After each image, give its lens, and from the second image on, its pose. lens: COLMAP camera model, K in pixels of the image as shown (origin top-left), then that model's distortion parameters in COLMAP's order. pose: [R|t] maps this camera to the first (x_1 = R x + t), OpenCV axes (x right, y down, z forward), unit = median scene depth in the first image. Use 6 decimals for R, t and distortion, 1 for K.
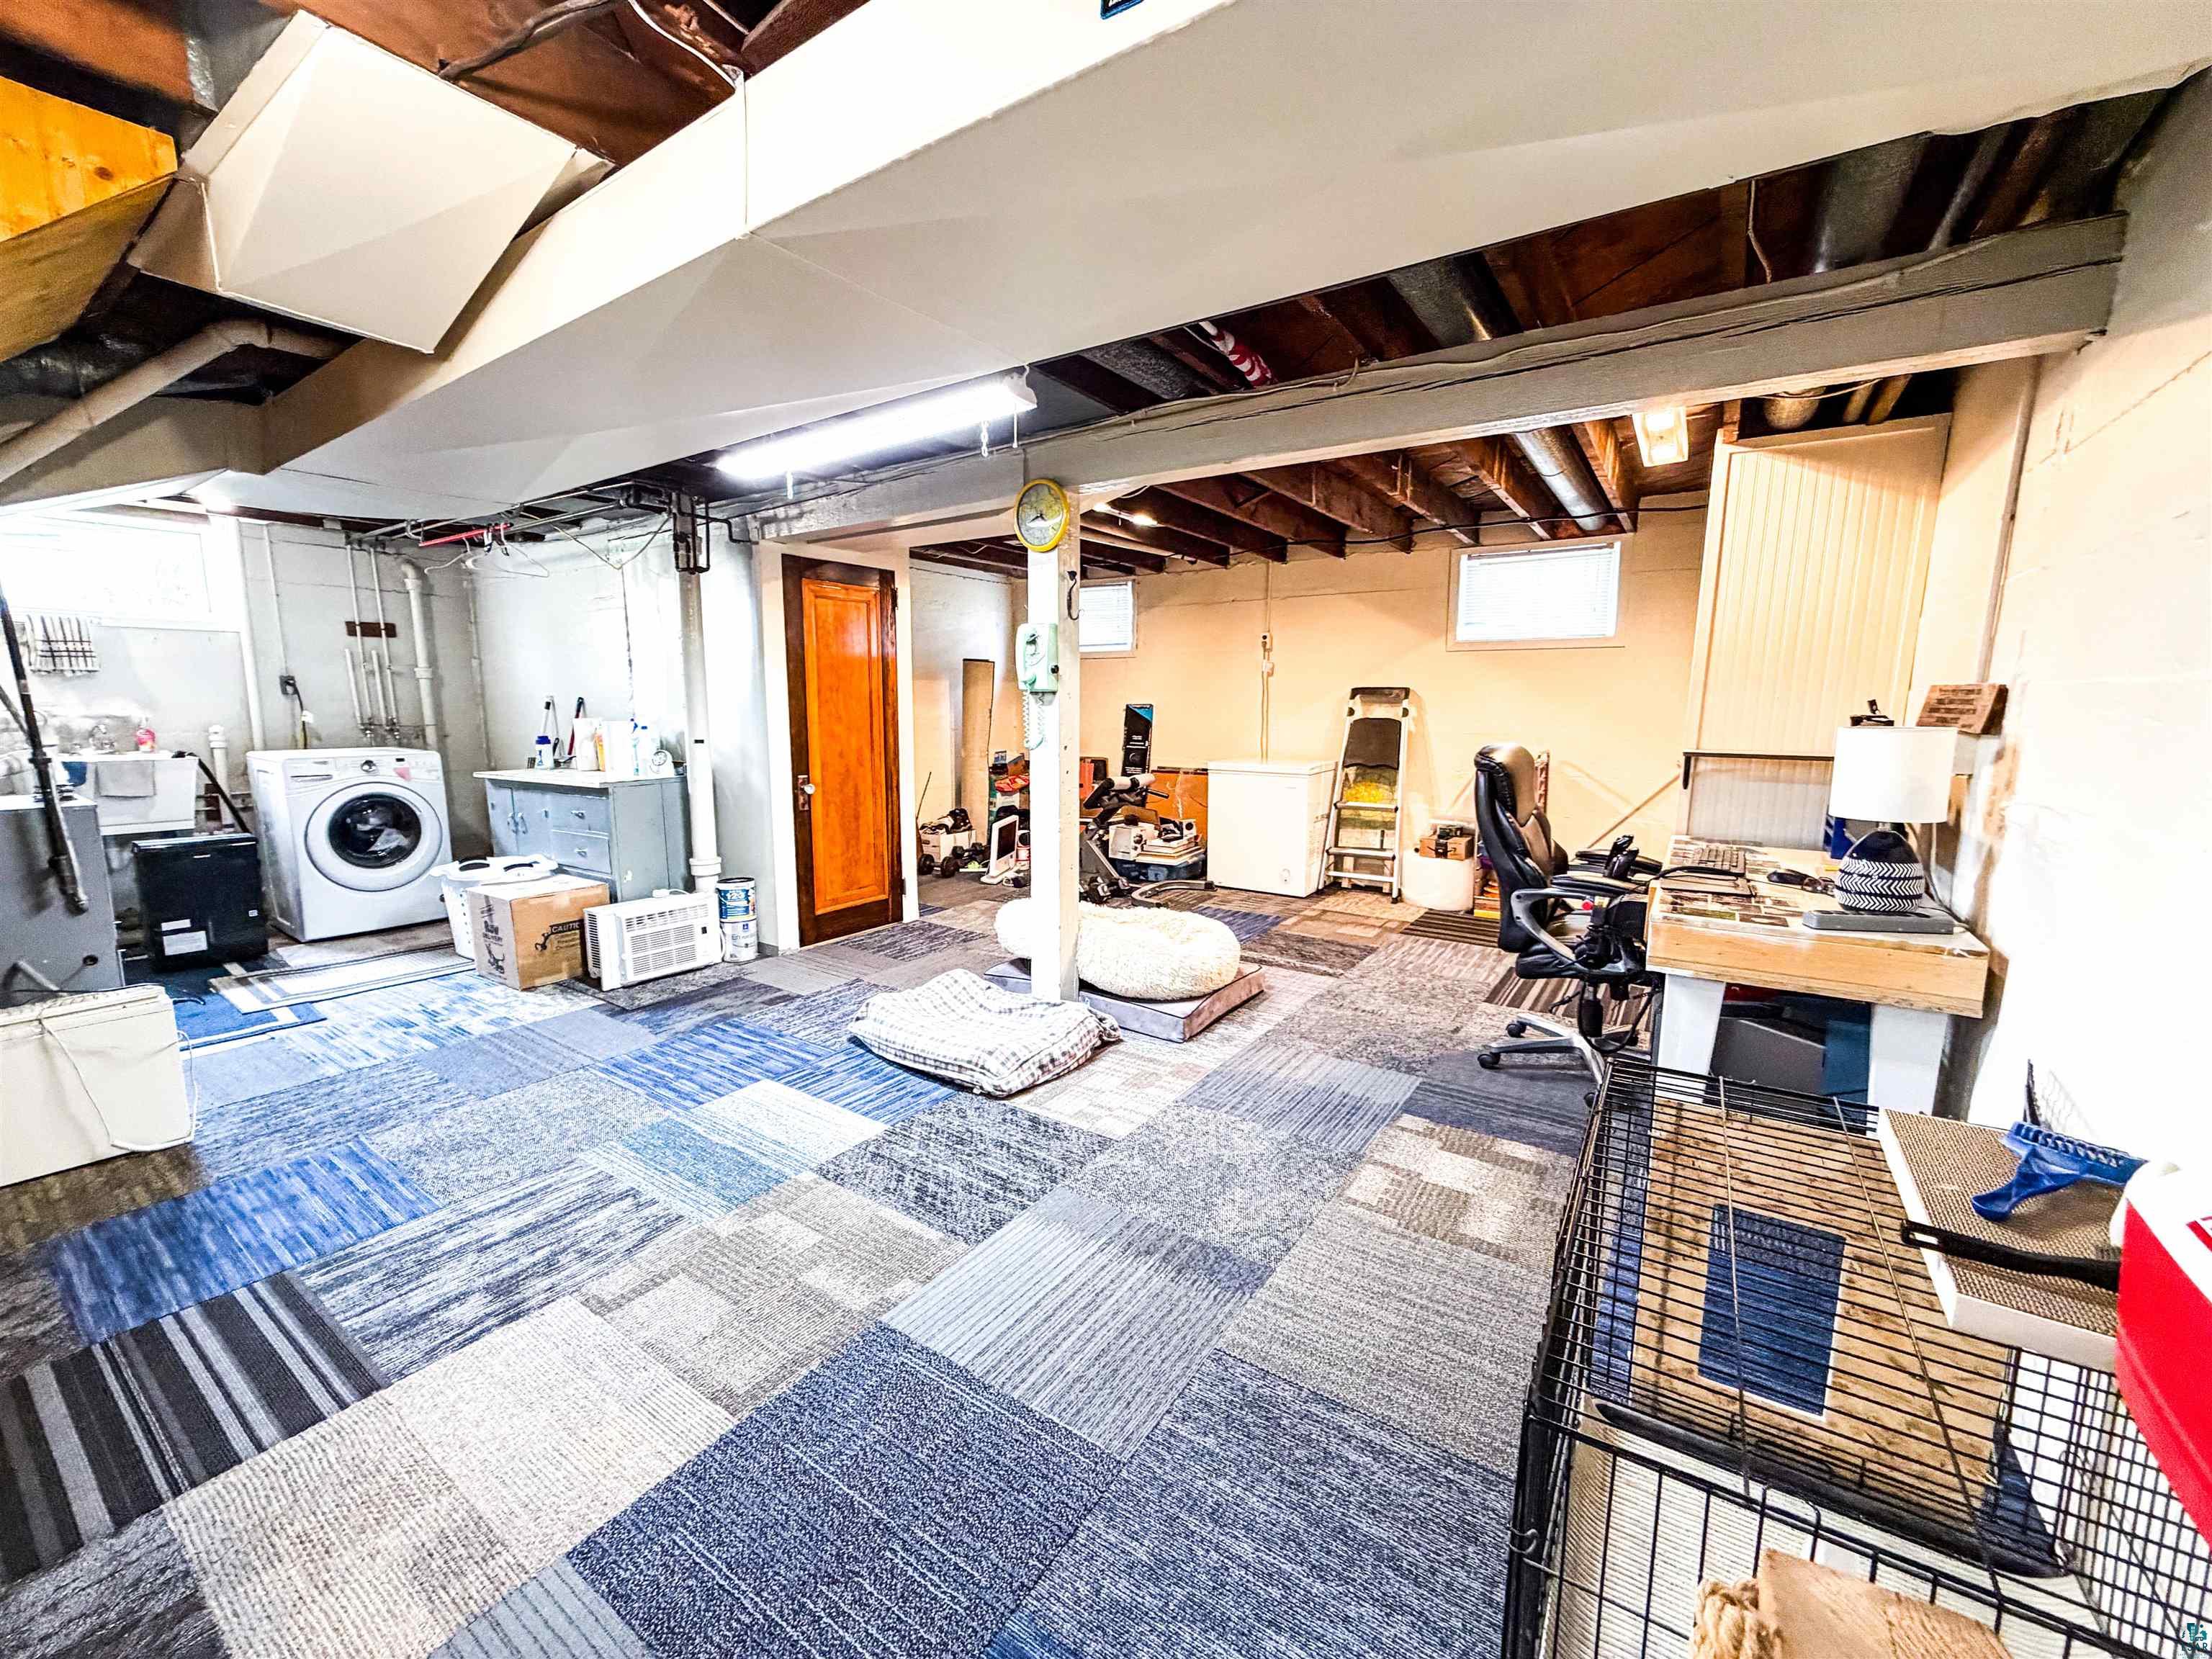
lens RADIAL K [[881.2, 0, 1102.2], [0, 881.2, 834.1], [0, 0, 1]] dist [-0.000576, 0.000054]
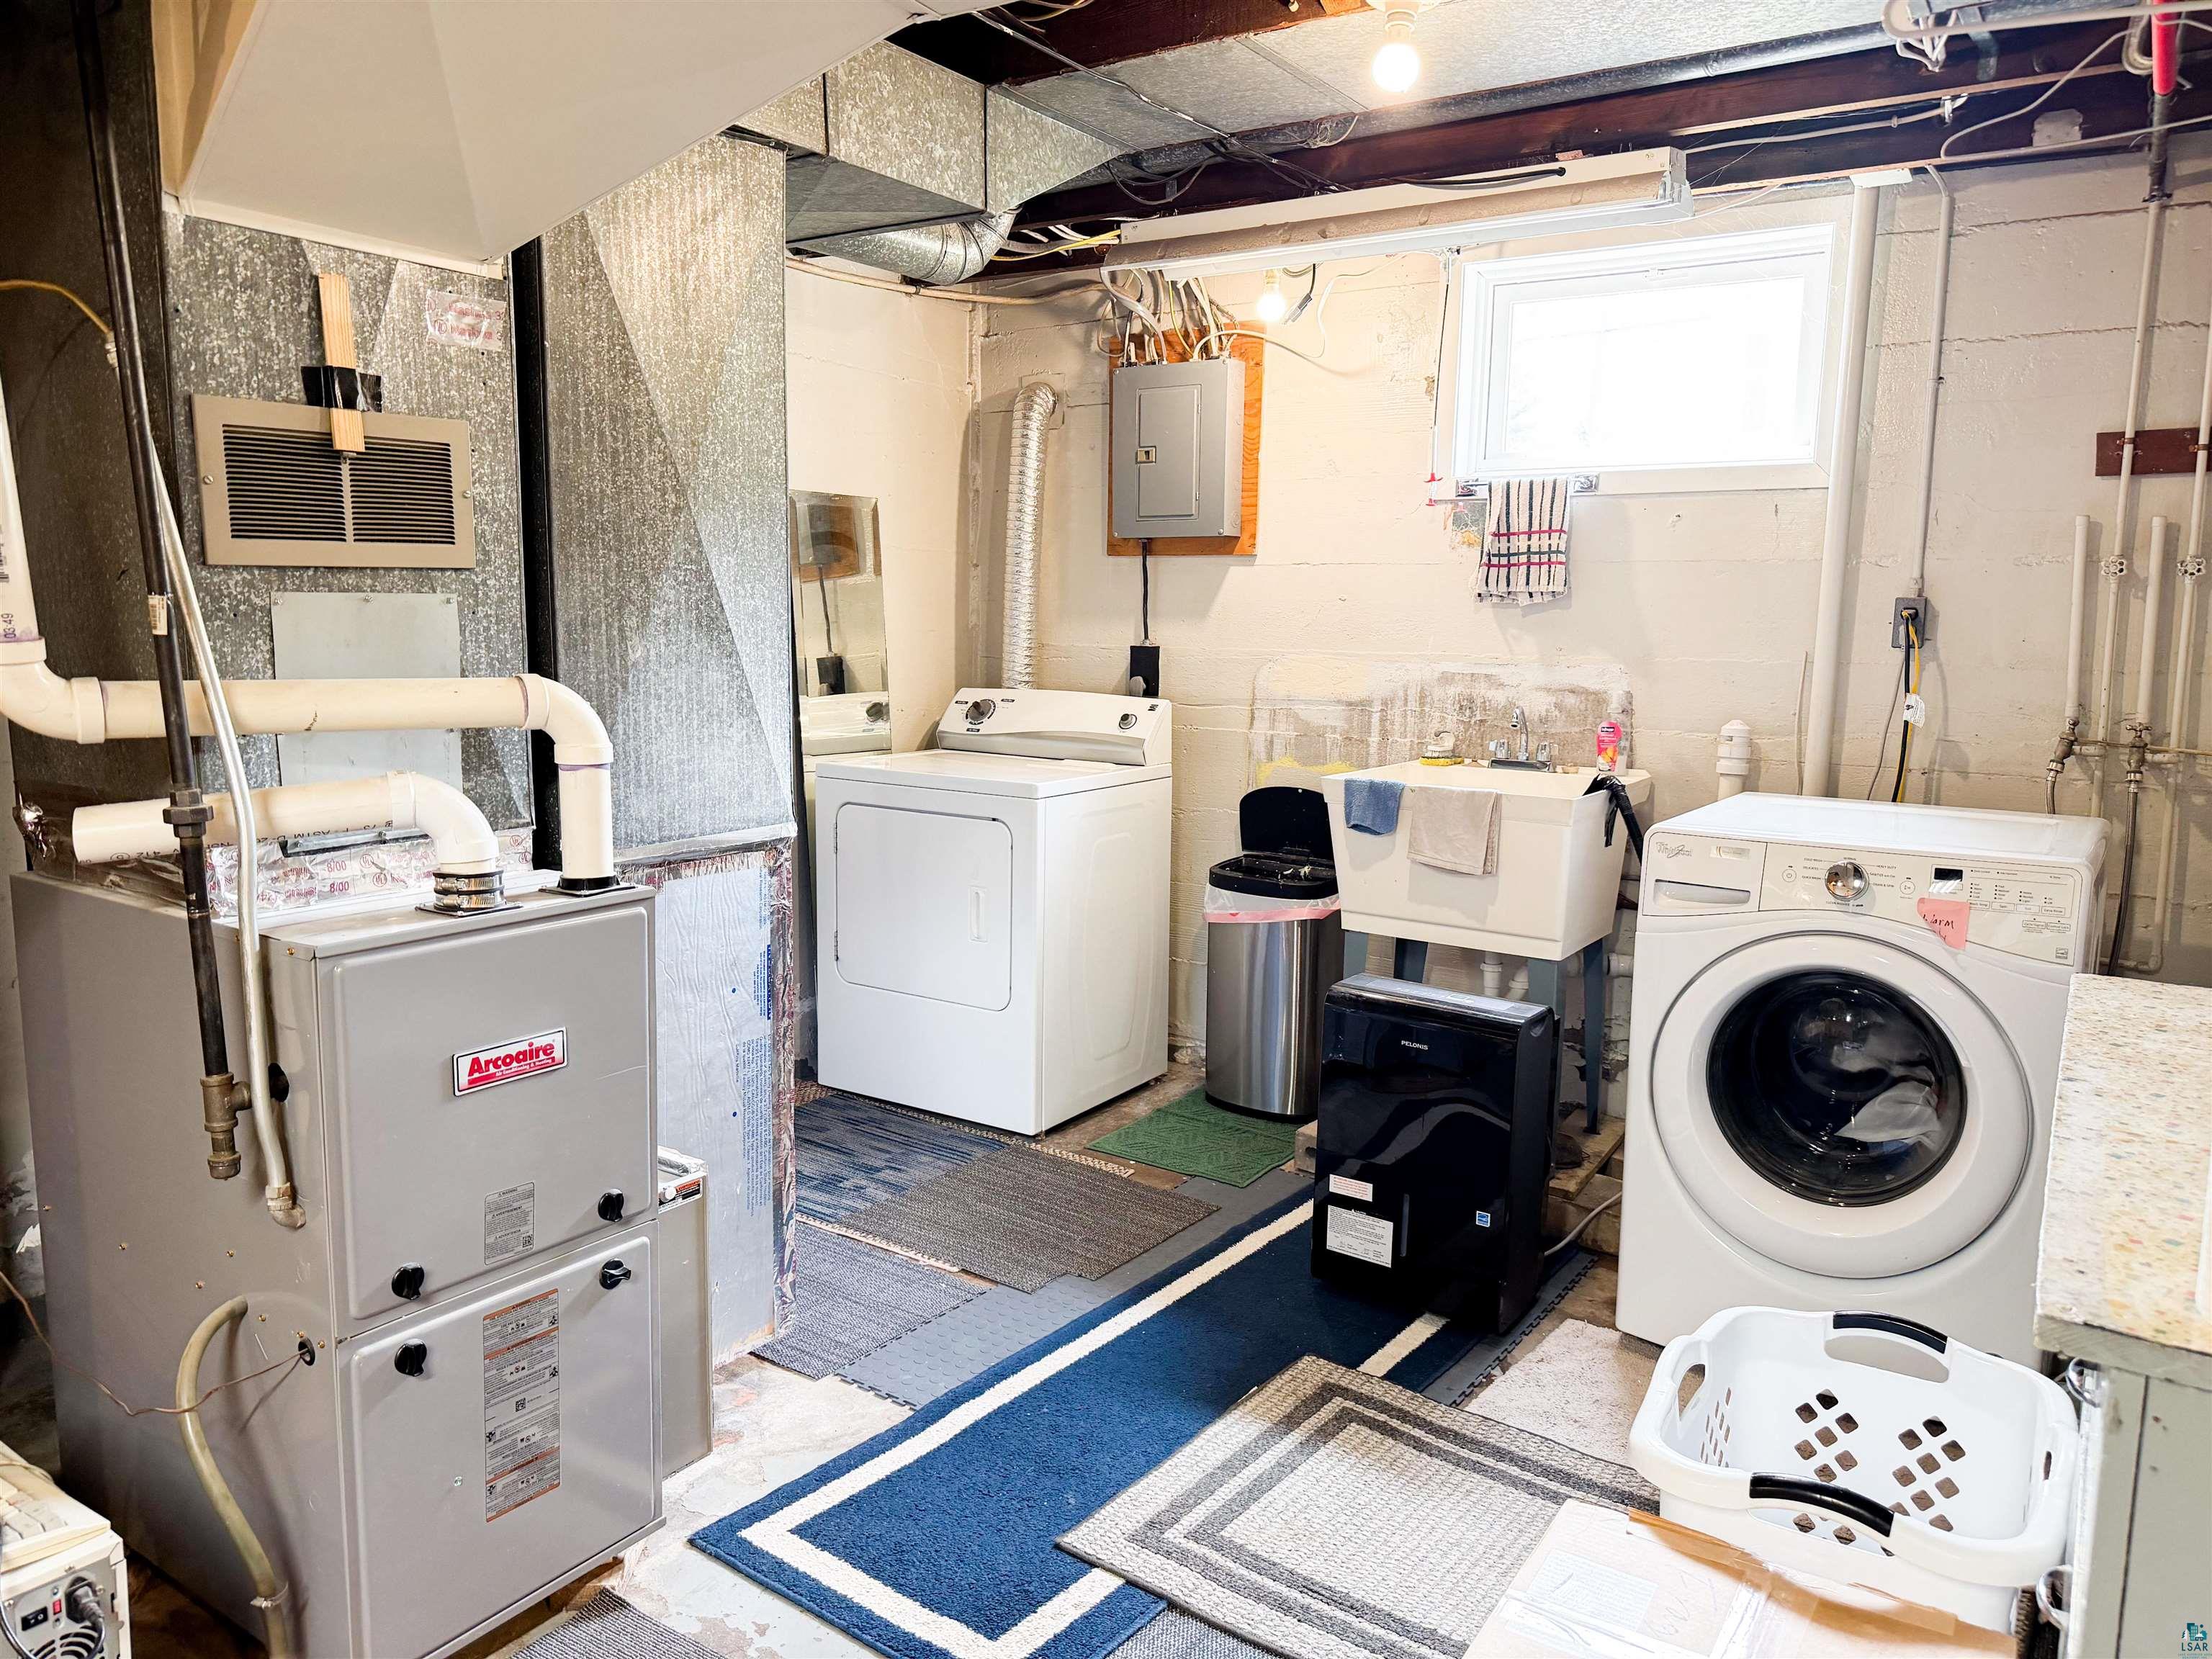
lens RADIAL K [[1557.9, 0, 1106.0], [0, 1557.9, 829.5], [0, 0, 1]] dist [0.147295, -0.229816]
pose [[0.017703, 0.127110, -0.991731, -0.389587], [-0.169897, 0.977844, 0.122298, -0.161603], [0.985303, 0.166327, 0.038907, 0.978065]]
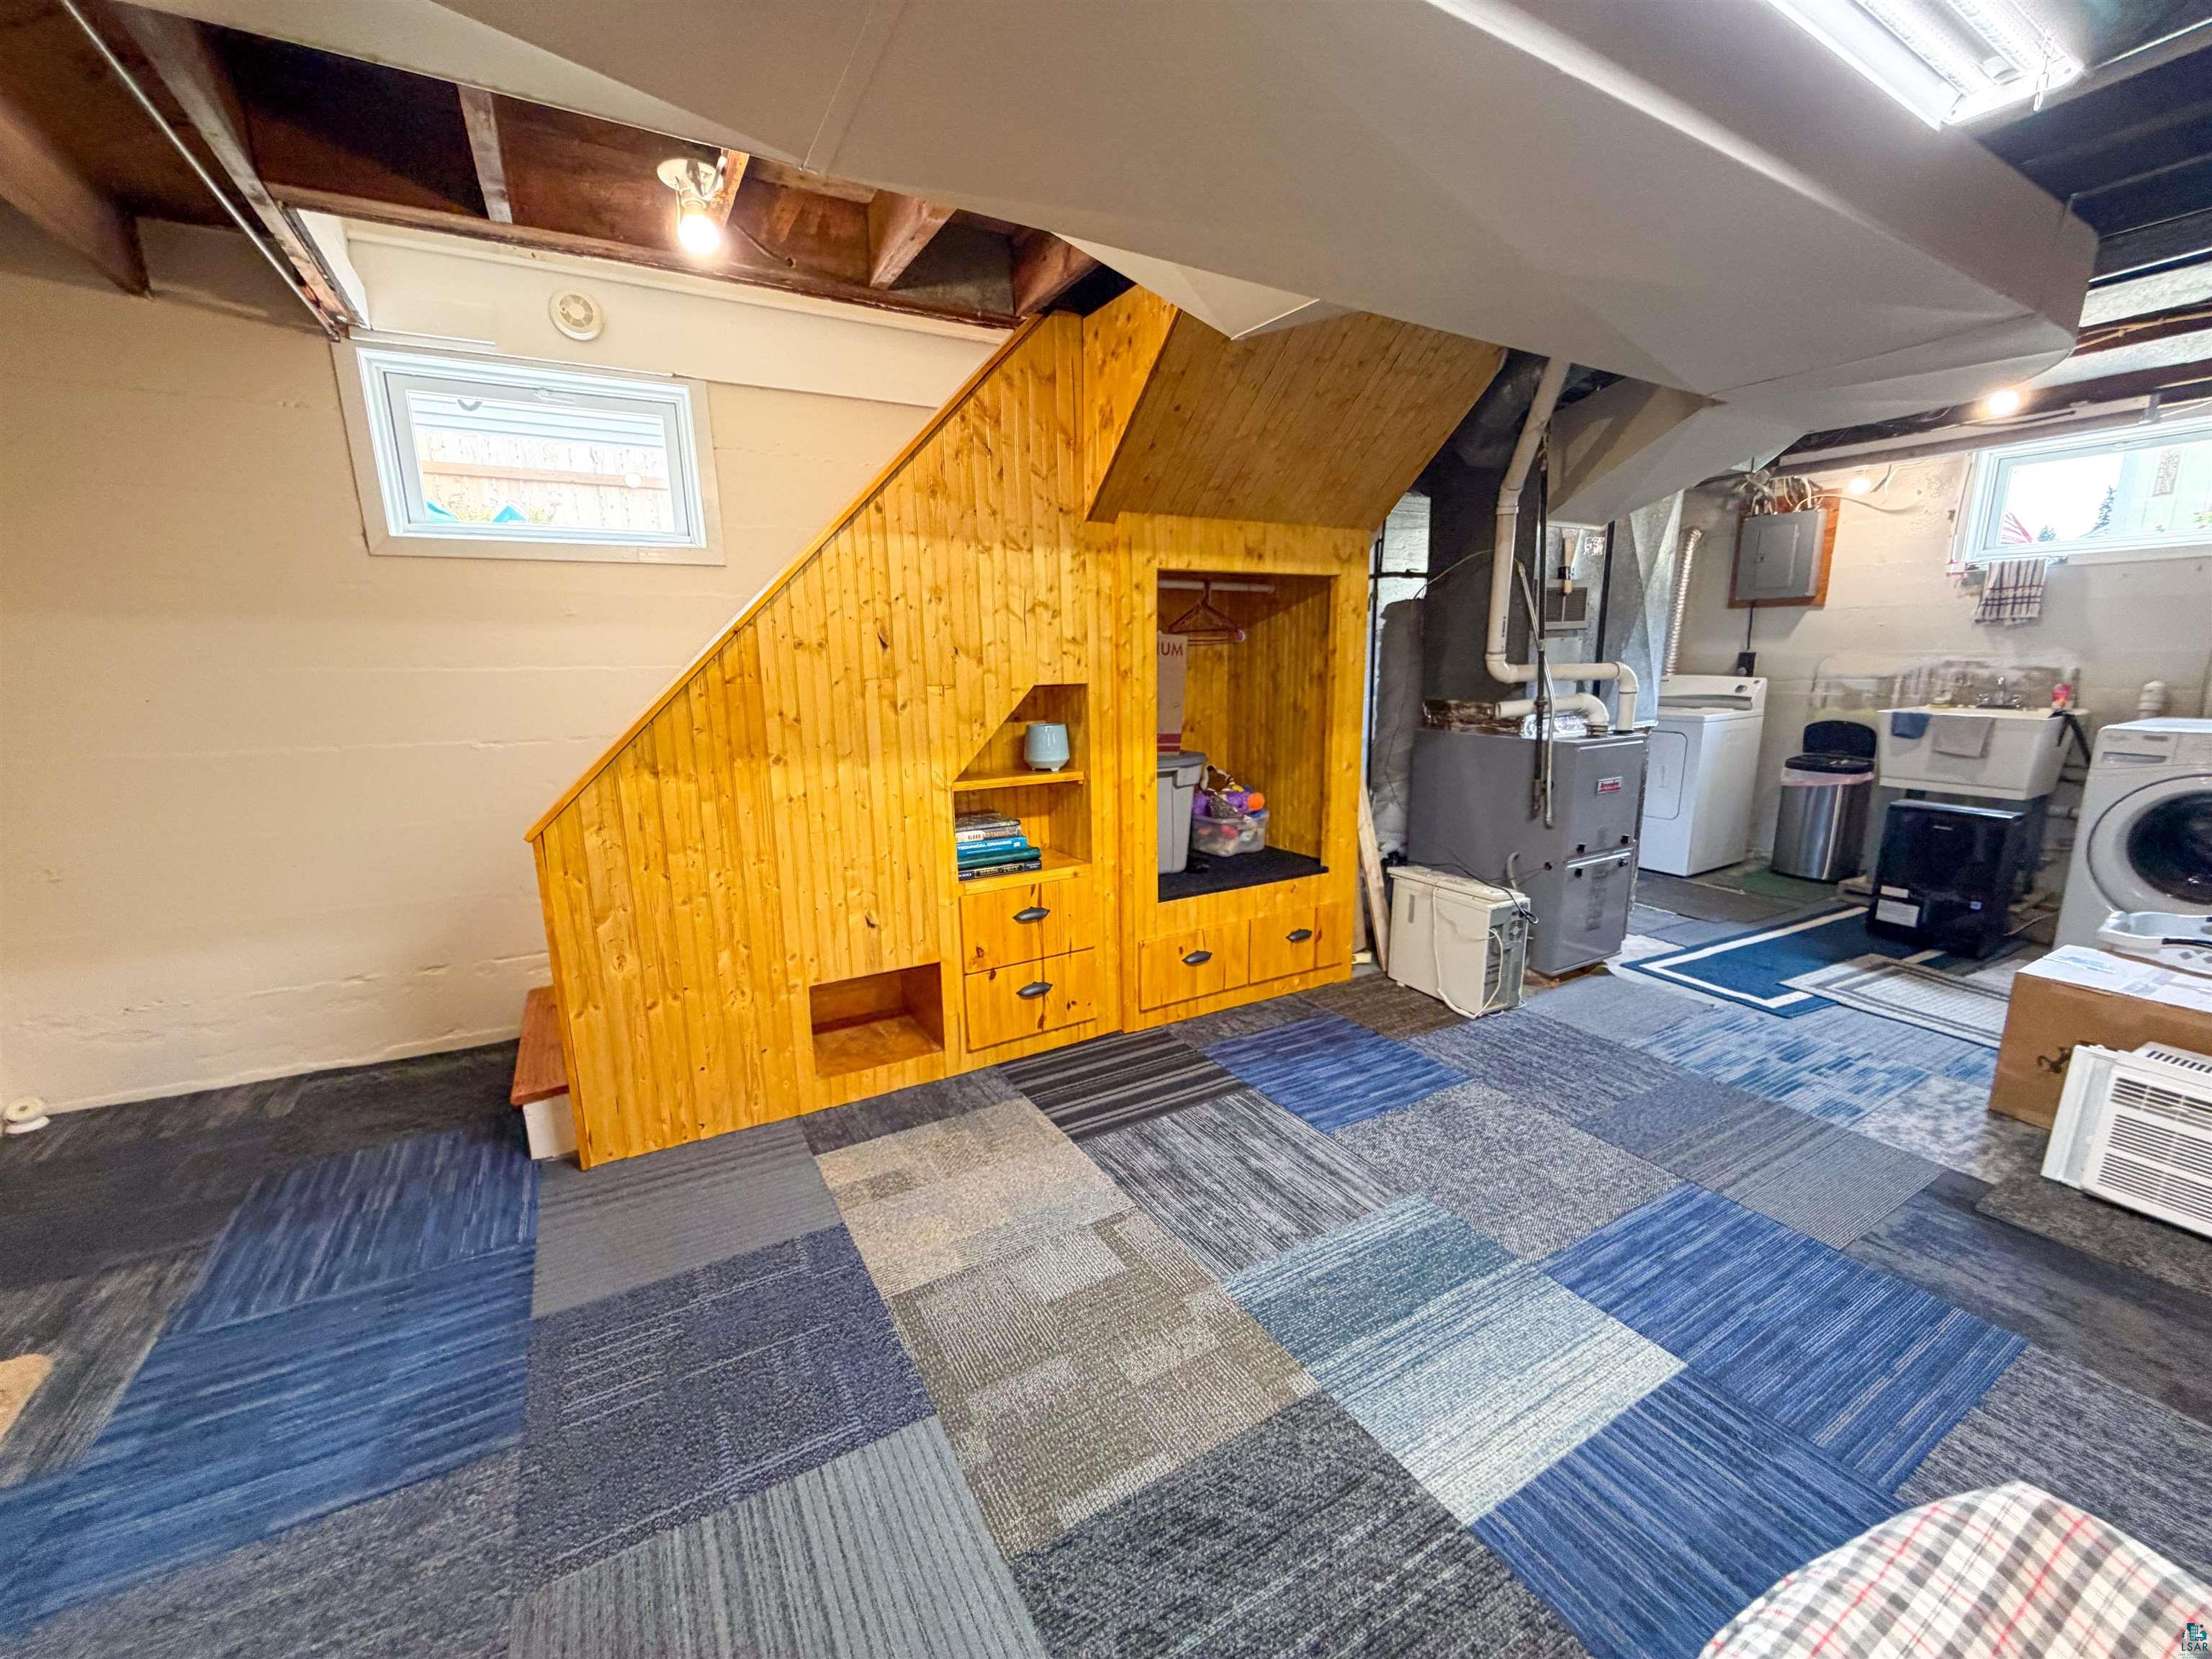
lens RADIAL K [[883.4, 0, 1100.7], [0, 883.4, 831.1], [0, 0, 1]] dist [-0.001098, 0.000320]
pose [[-0.432281, 0.178243, -0.883947, 0.166746], [-0.126640, 0.958554, 0.255219, -0.109742], [0.892802, 0.222270, -0.391792, 0.705624]]
